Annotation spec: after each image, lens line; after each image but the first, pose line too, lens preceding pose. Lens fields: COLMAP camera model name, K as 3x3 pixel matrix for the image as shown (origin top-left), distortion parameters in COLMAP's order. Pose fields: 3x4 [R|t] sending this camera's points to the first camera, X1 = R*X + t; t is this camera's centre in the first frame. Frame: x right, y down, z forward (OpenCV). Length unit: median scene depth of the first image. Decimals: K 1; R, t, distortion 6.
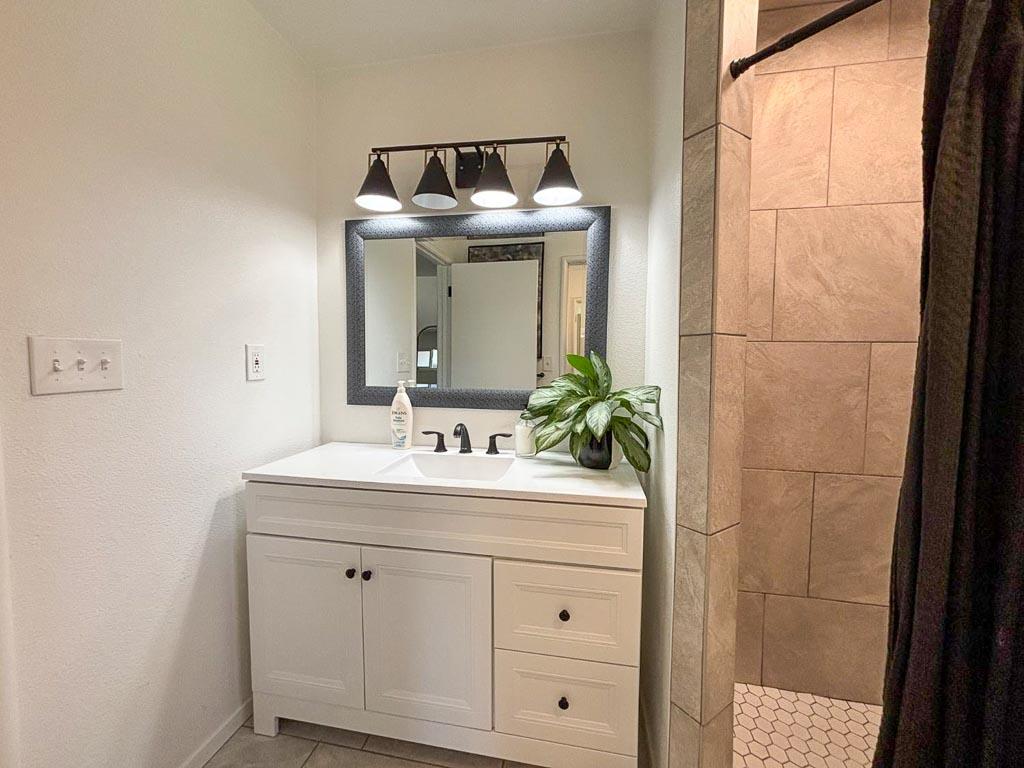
lens RADIAL K [[411.8, 0, 508.8], [0, 411.8, 380.6], [0, 0, 1]] dist [0.000773, -0.000367]
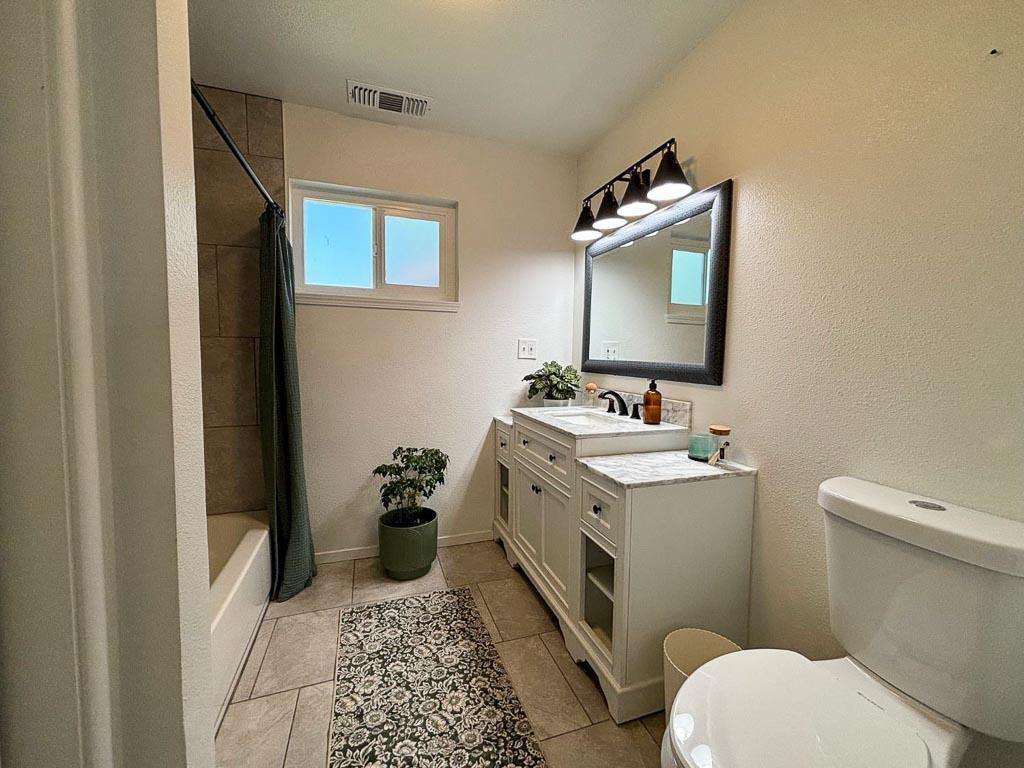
lens RADIAL K [[411.8, 0, 508.8], [0, 411.8, 380.6], [0, 0, 1]] dist [0.000773, -0.000367]
pose [[0.490095, 0.053434, -0.870030, 0.864652], [-0.058860, 0.997870, 0.028130, 0.057460], [0.869680, 0.037424, 0.492196, 0.074634]]
